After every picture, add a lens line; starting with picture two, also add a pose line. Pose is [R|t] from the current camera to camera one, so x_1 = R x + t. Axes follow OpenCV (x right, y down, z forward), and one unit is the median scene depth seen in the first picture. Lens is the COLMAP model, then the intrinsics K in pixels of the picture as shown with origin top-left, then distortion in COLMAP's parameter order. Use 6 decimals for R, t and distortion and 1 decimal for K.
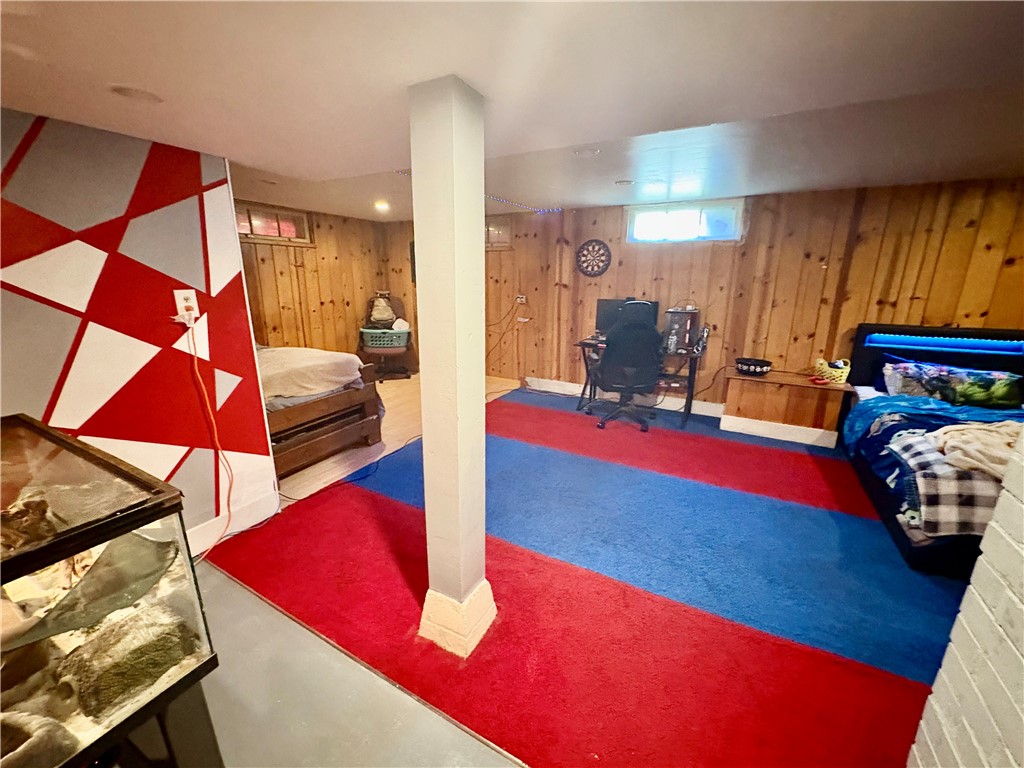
lens RADIAL K [[409.4, 0, 511.3], [0, 409.4, 383.5], [0, 0, 1]] dist [-0.002306, 0.000034]
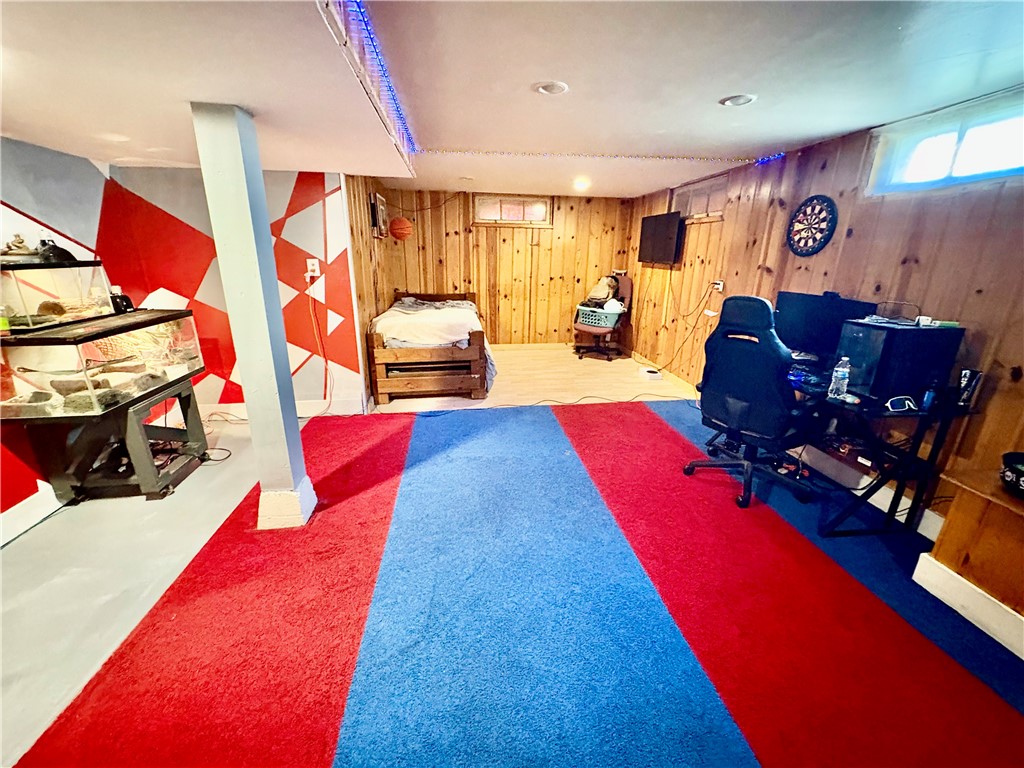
lens RADIAL K [[409.4, 0, 509.6], [0, 409.4, 381.8], [0, 0, 1]] dist [-0.002306, 0.000034]
pose [[0.586354, 0.245037, -0.772105, 0.478339], [-0.214576, 0.966086, 0.143645, -0.068565], [0.781118, 0.081448, 0.619048, 0.277152]]
